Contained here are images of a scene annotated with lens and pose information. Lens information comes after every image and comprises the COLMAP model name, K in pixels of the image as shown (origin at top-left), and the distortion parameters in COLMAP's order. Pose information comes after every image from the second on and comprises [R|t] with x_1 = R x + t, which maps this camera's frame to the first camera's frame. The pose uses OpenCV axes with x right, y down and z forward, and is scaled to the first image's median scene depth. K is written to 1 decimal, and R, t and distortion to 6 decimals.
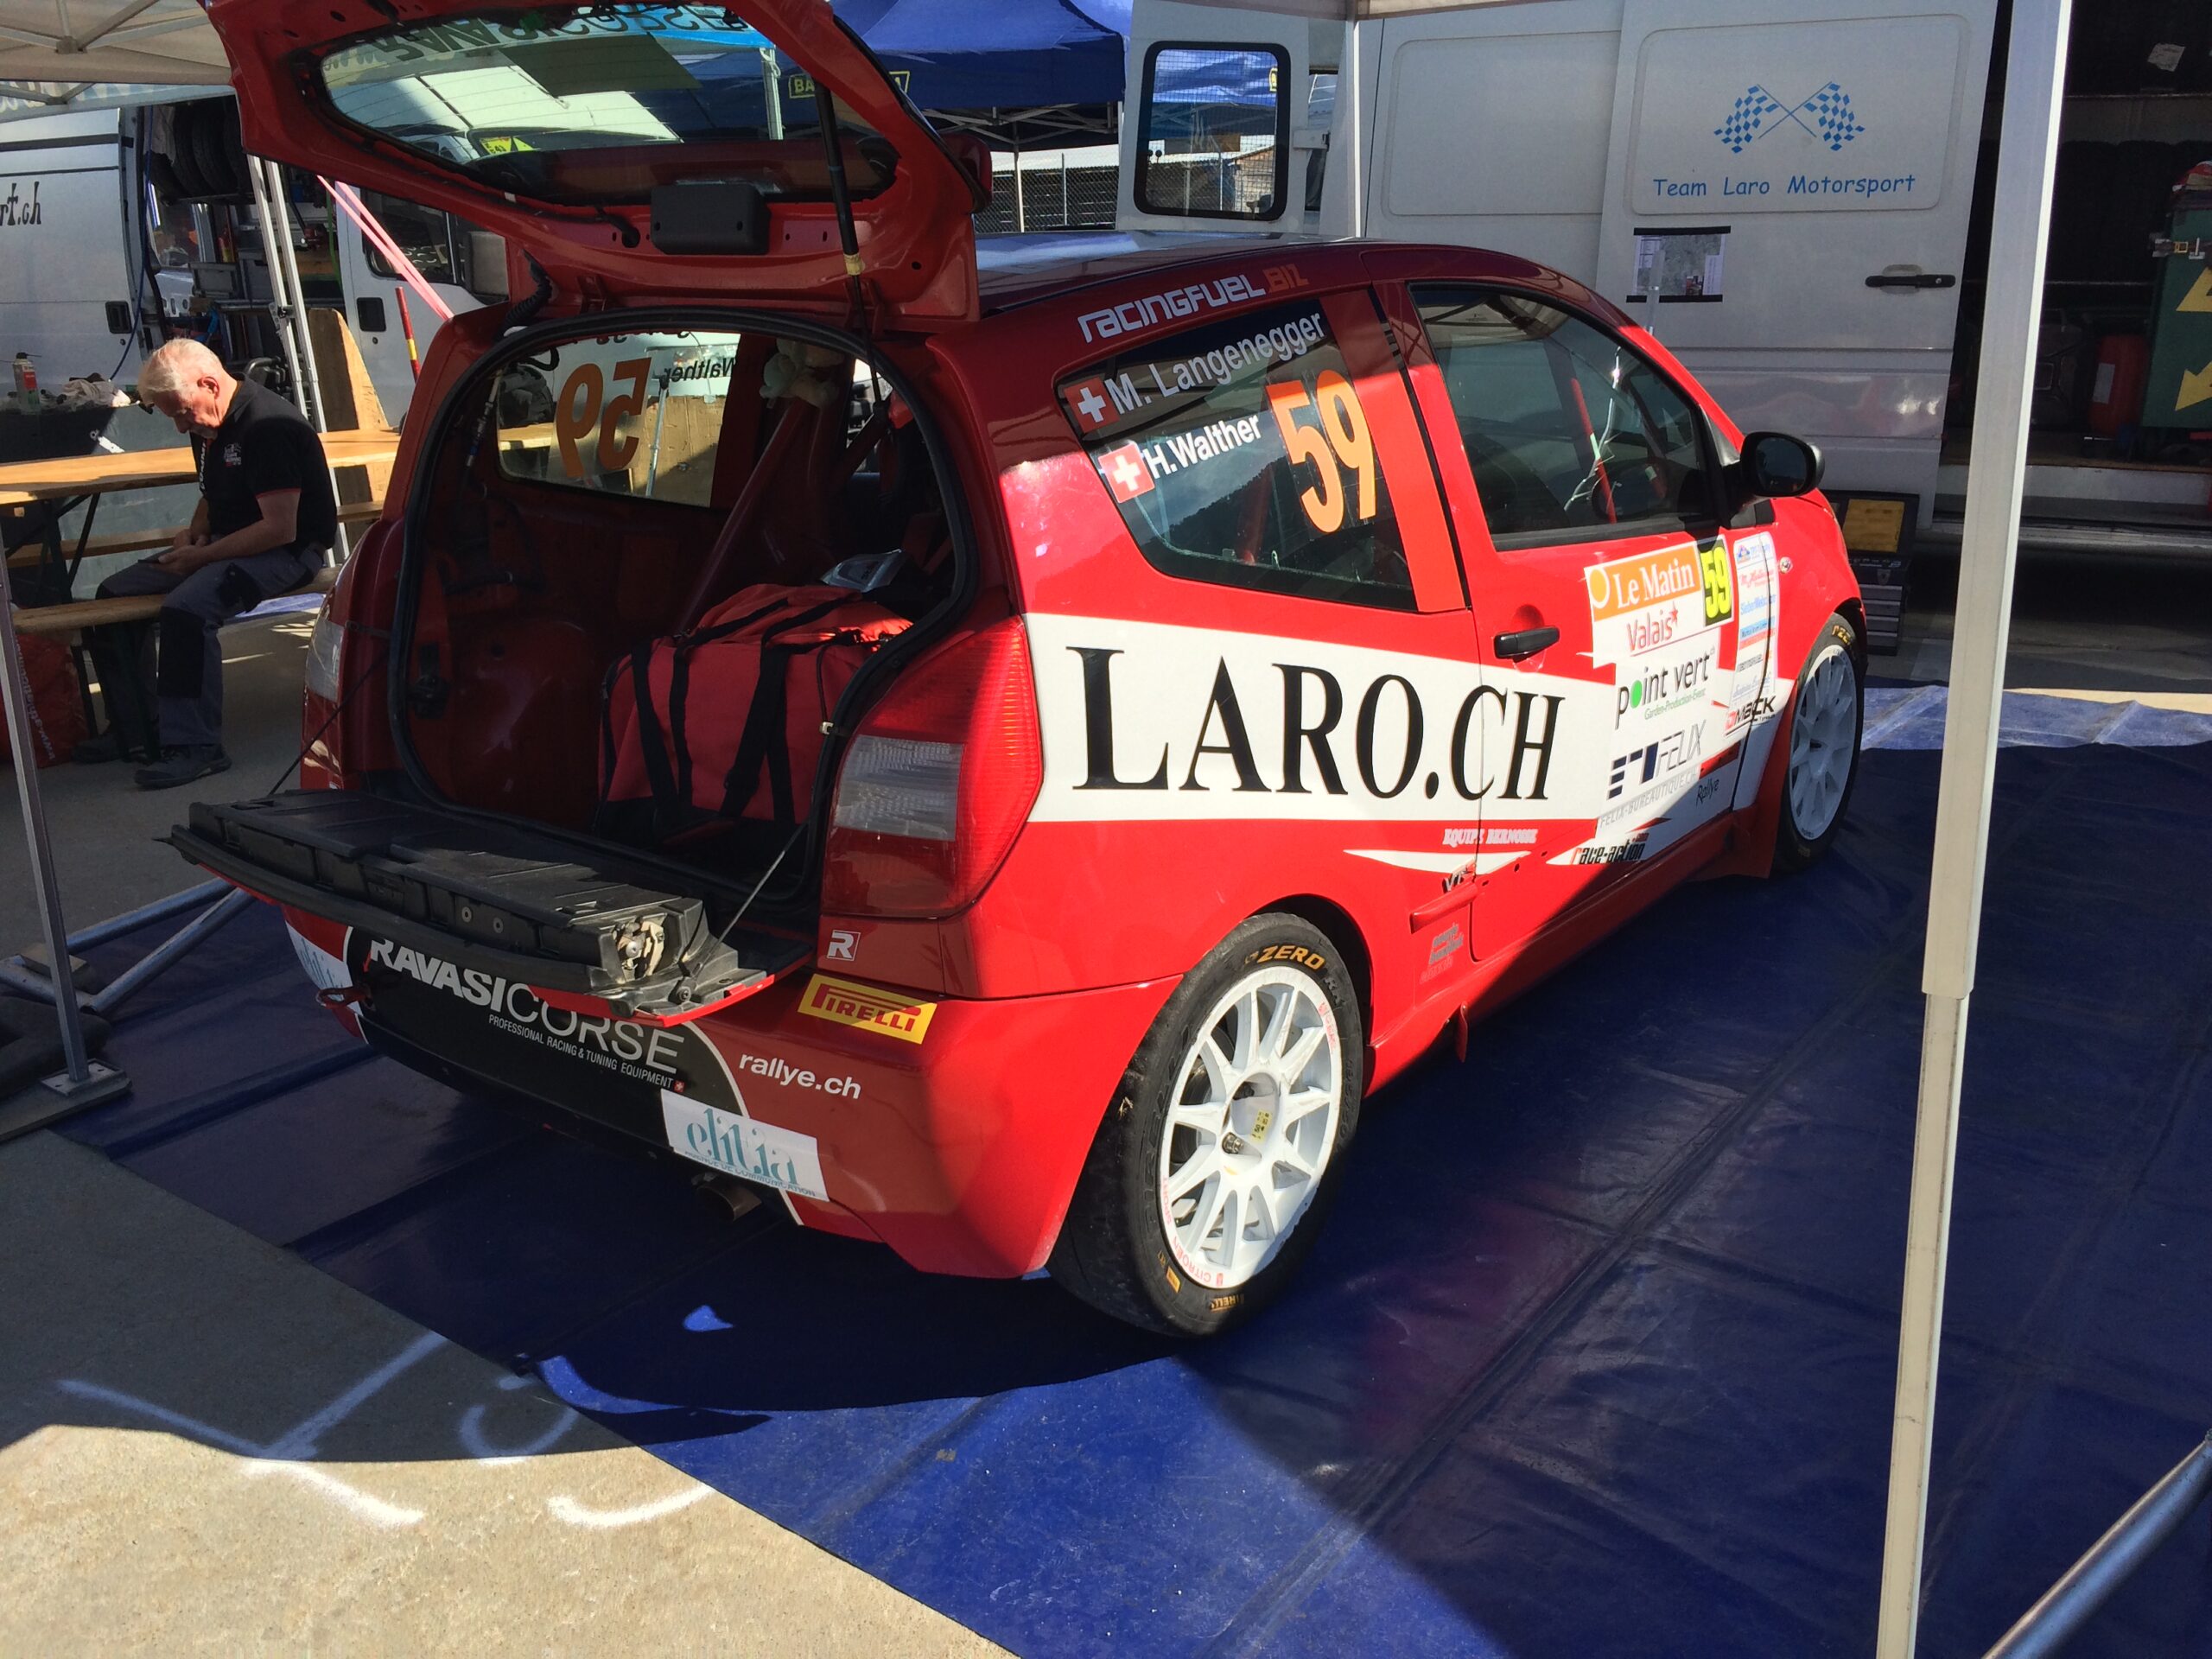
lens RADIAL K [[1894.8, 0, 1105.7], [0, 1894.8, 818.2], [0, 0, 1]] dist [0.076494, -0.097749]
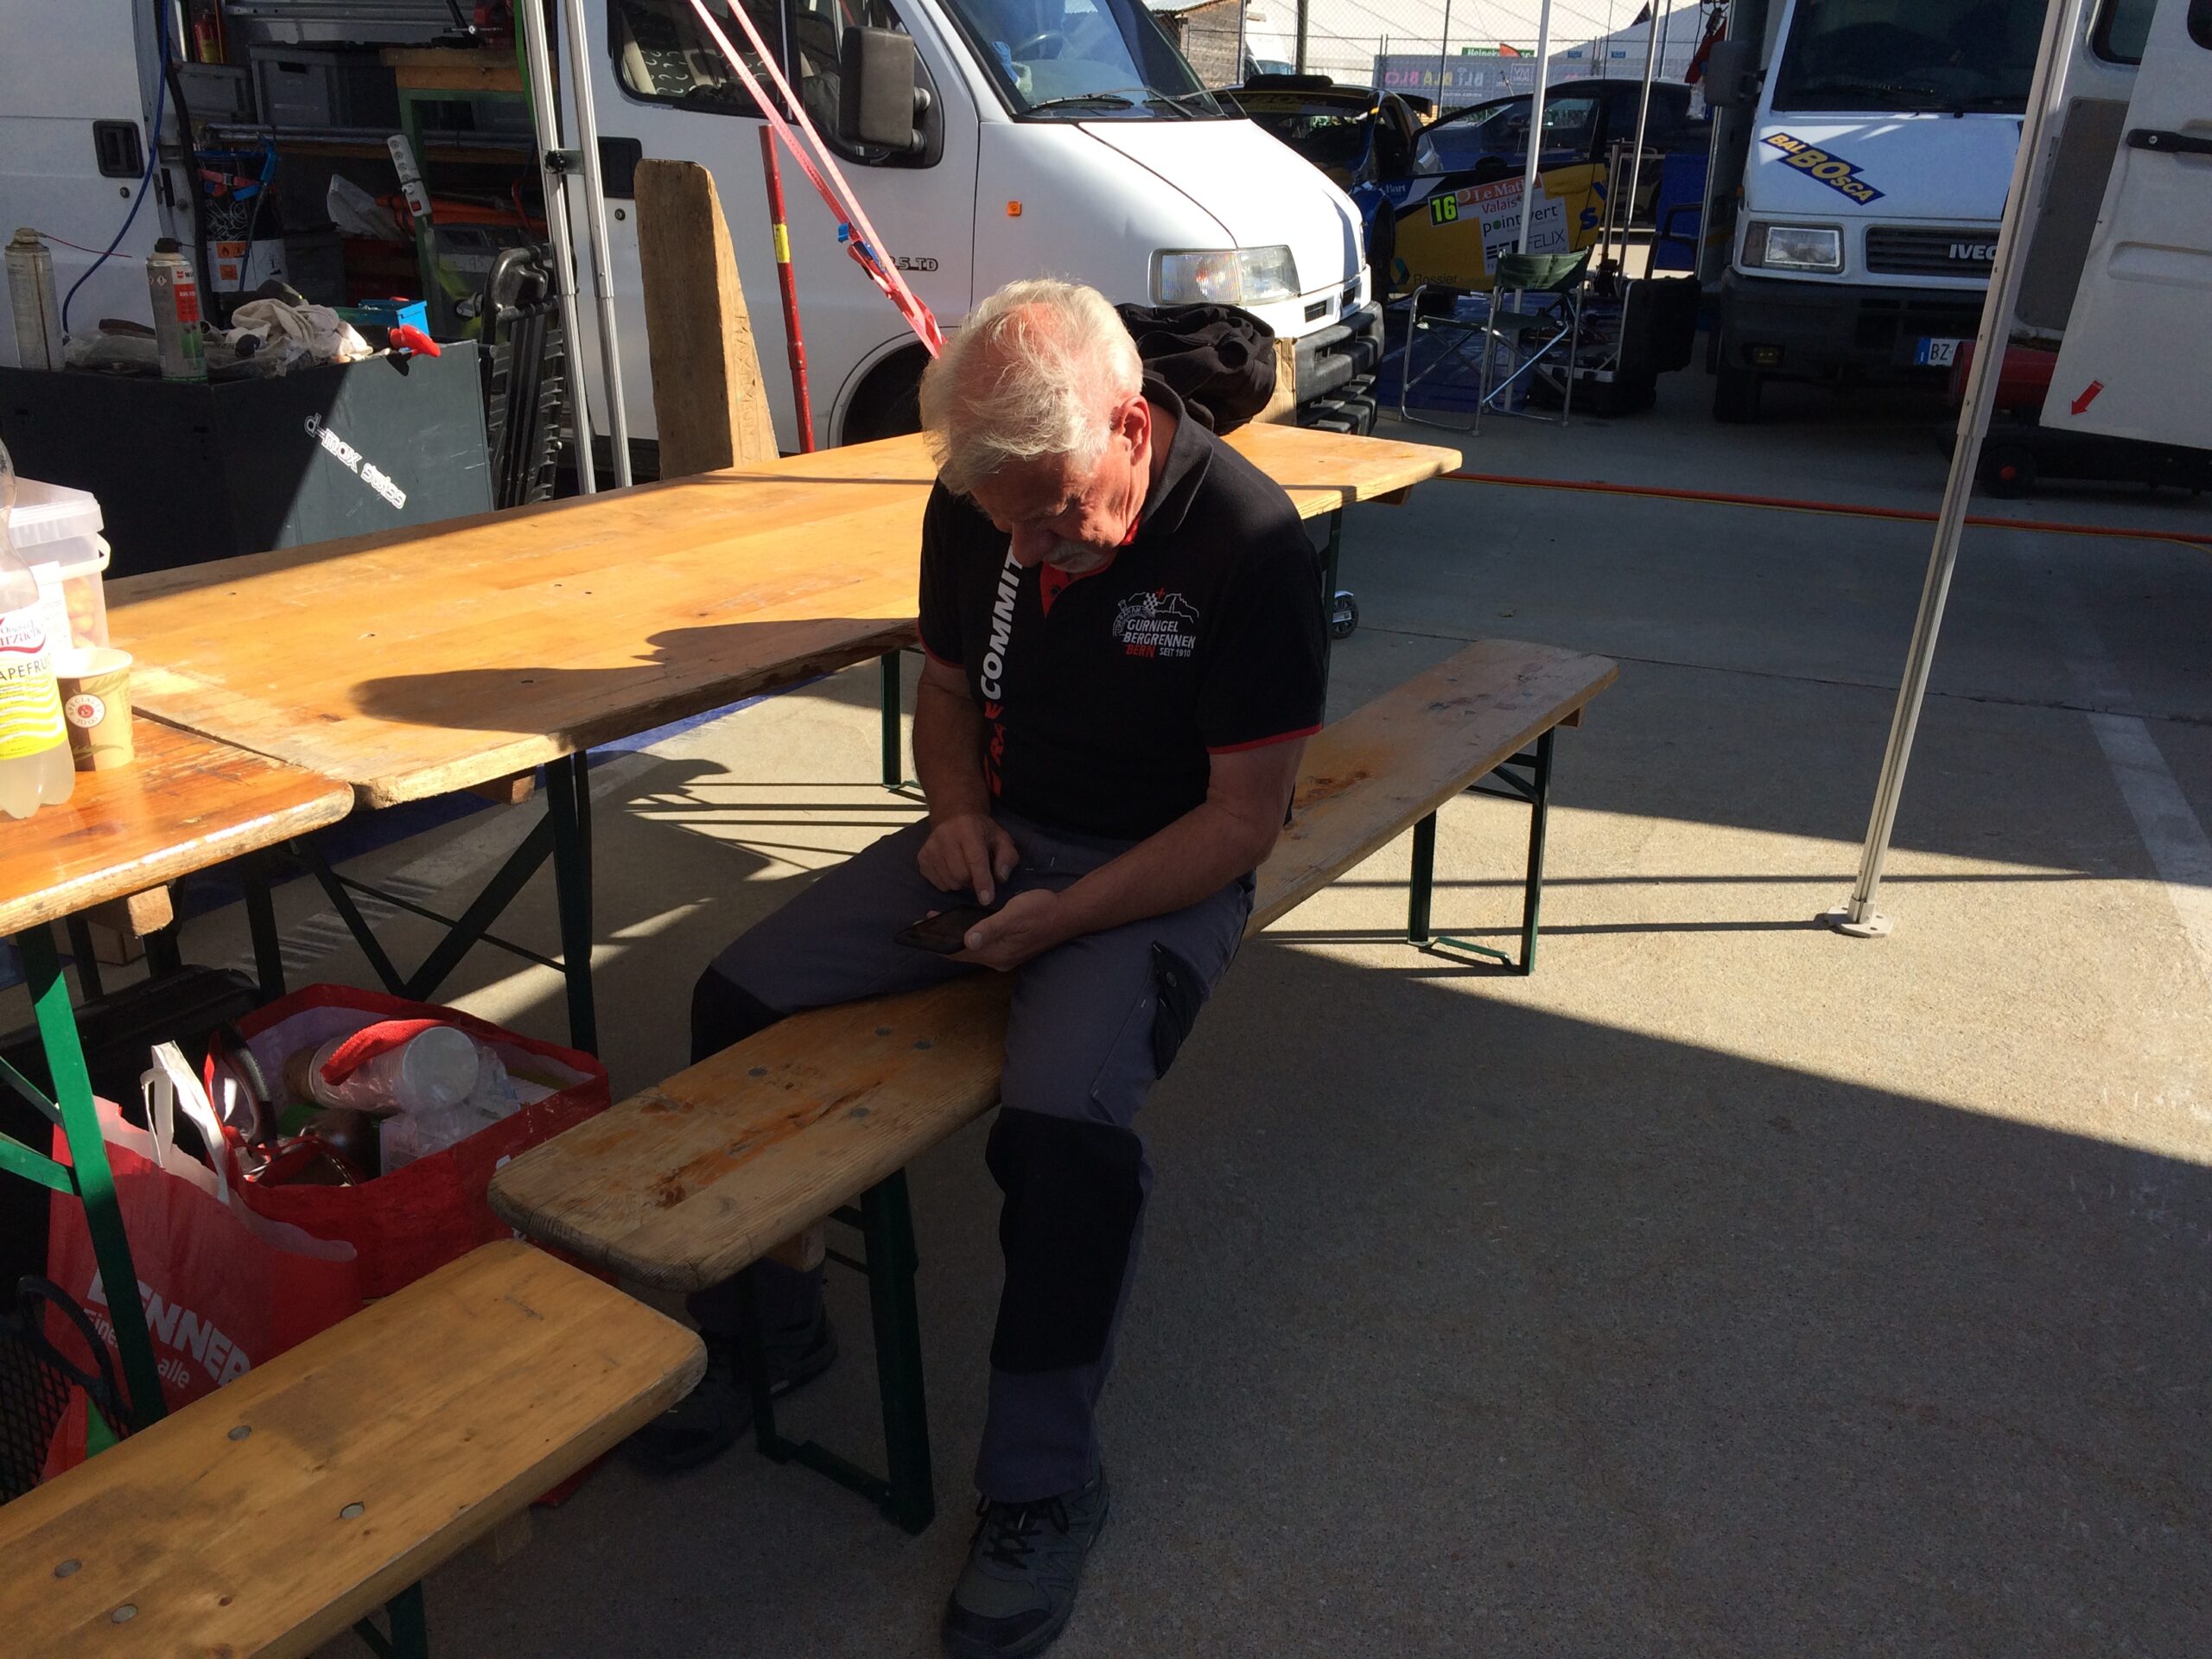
lens RADIAL K [[1894.8, 0, 1105.7], [0, 1894.8, 818.2], [0, 0, 1]] dist [0.076494, -0.097749]
pose [[0.992519, 0.006927, 0.121894, -0.863219], [-0.014718, 0.997897, 0.063133, -0.301996], [-0.121200, -0.064455, 0.990533, 1.136292]]
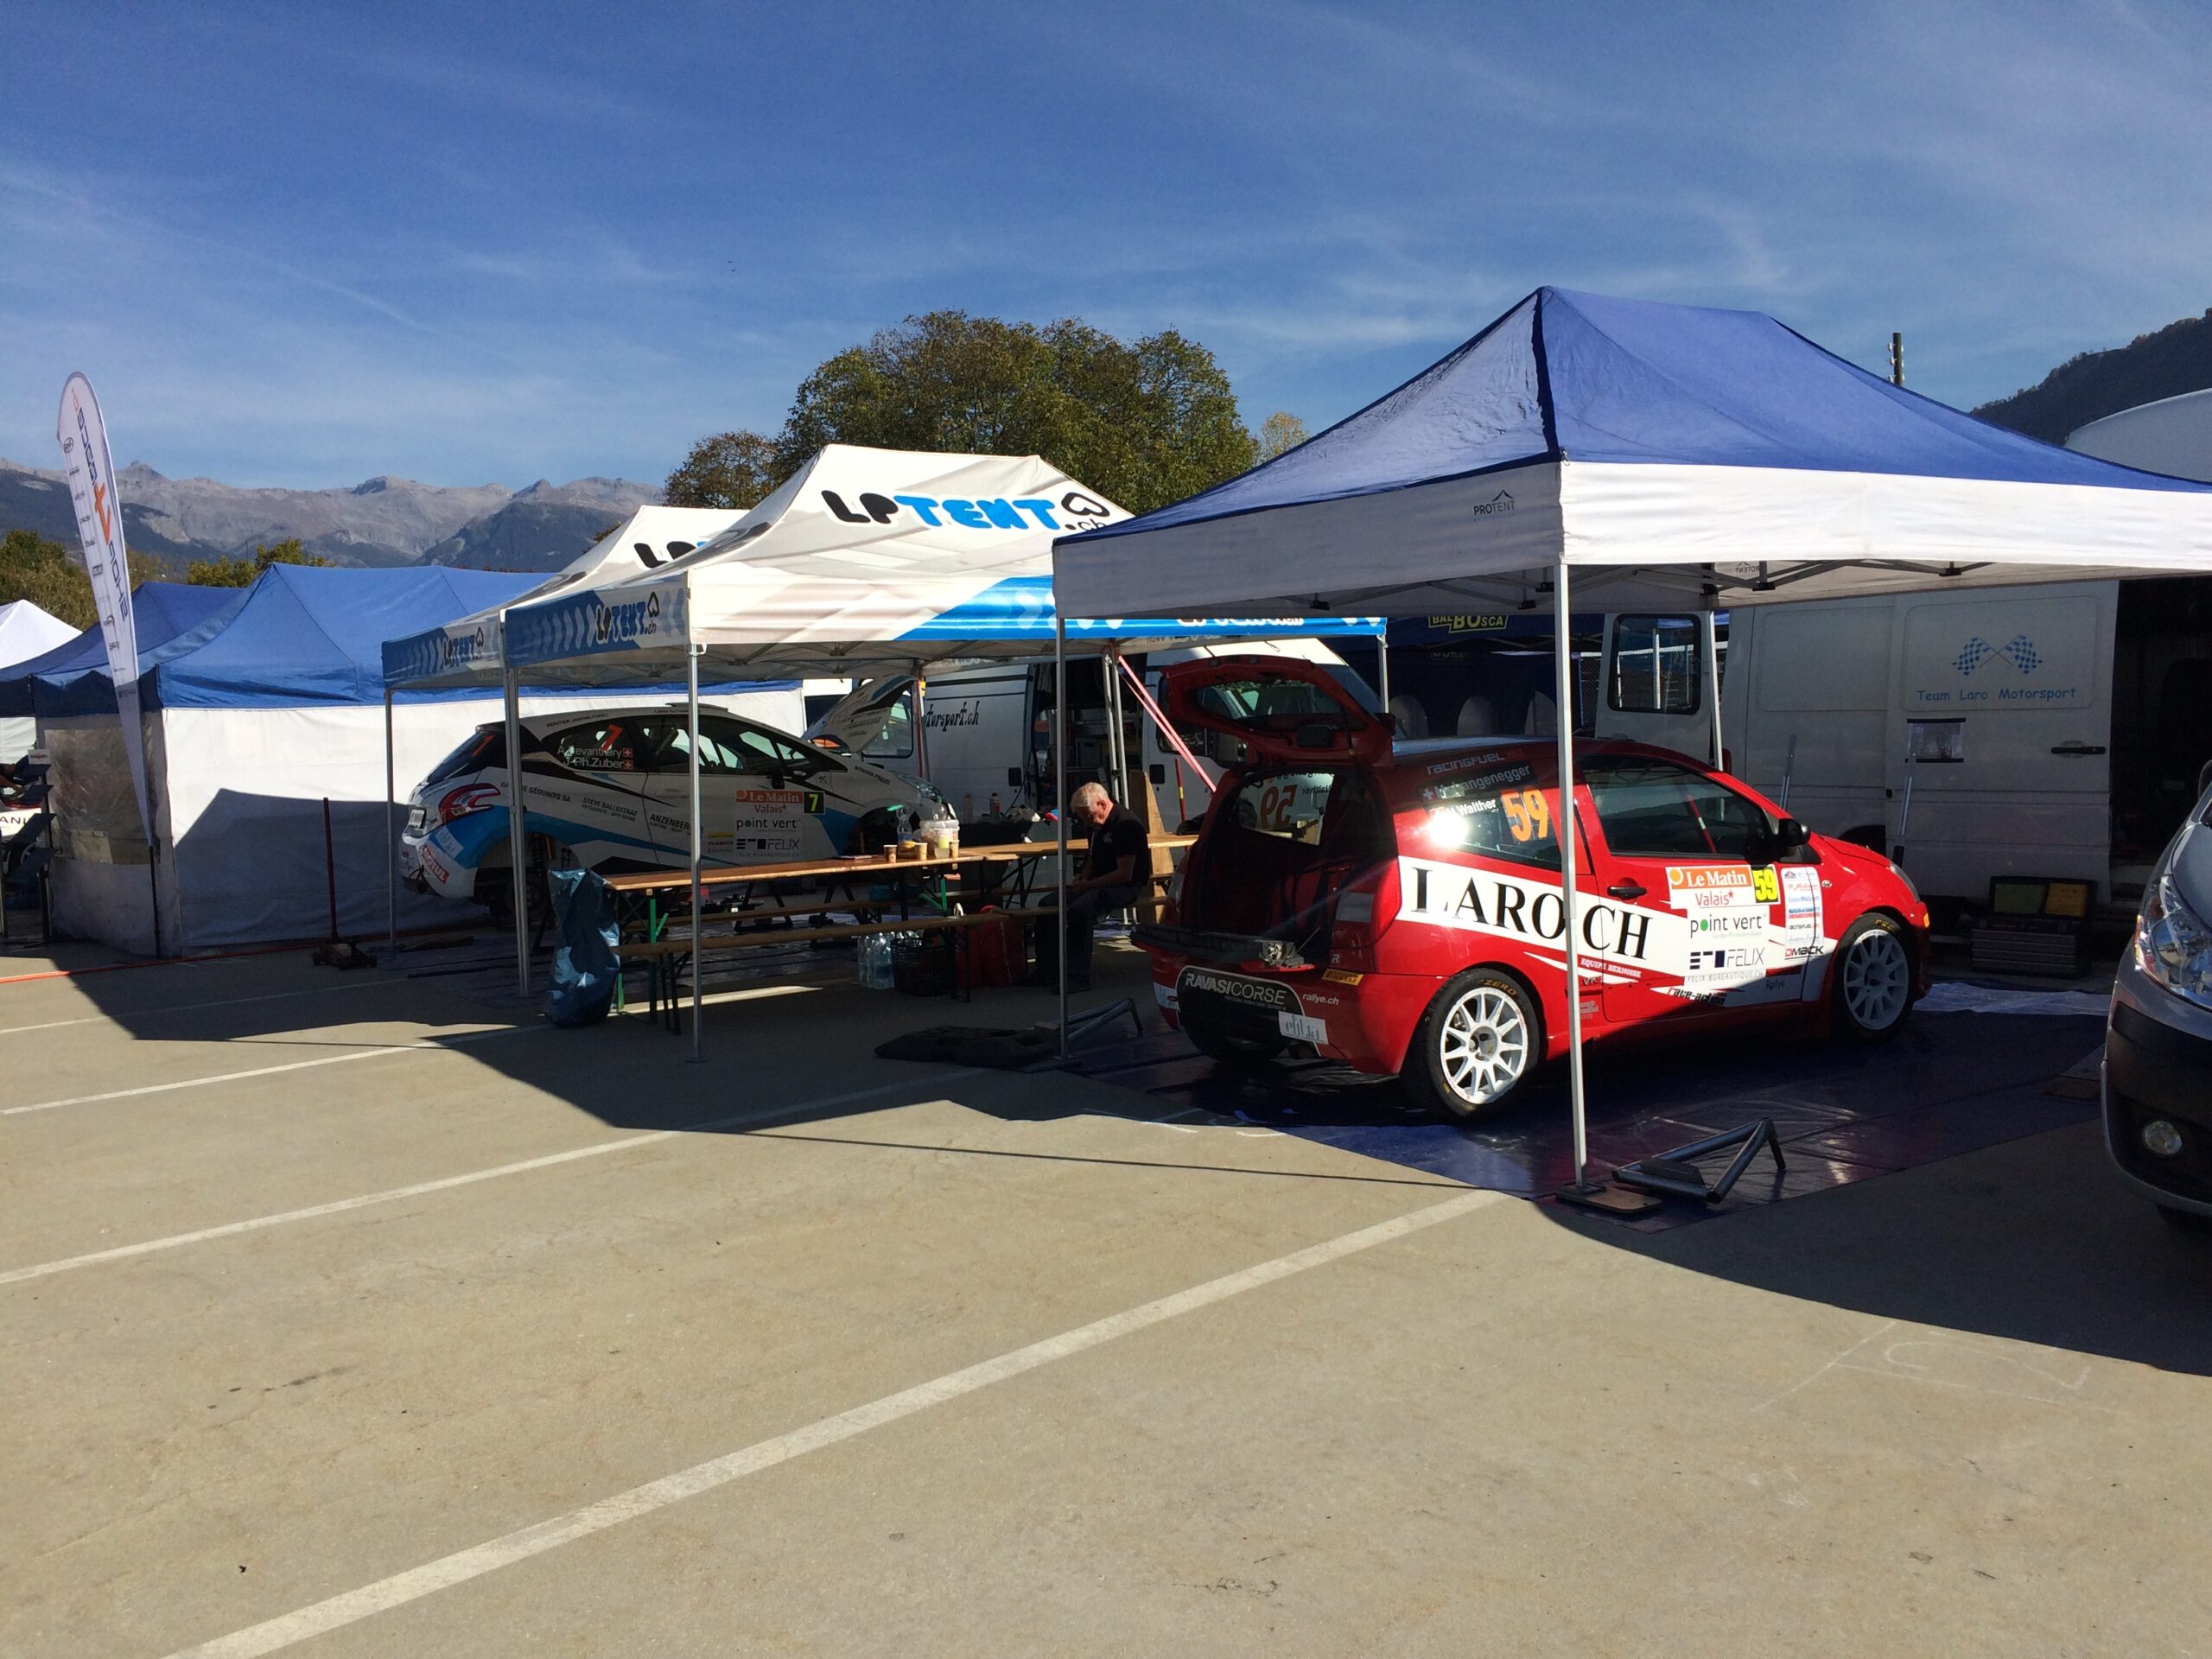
lens RADIAL K [[1894.8, 0, 1105.7], [0, 1894.8, 818.2], [0, 0, 1]] dist [0.076494, -0.097749]
pose [[0.938295, 0.006189, -0.345781, 0.421275], [-0.087069, 0.971861, -0.218872, 0.401890], [0.334697, 0.235473, 0.912431, -1.471576]]
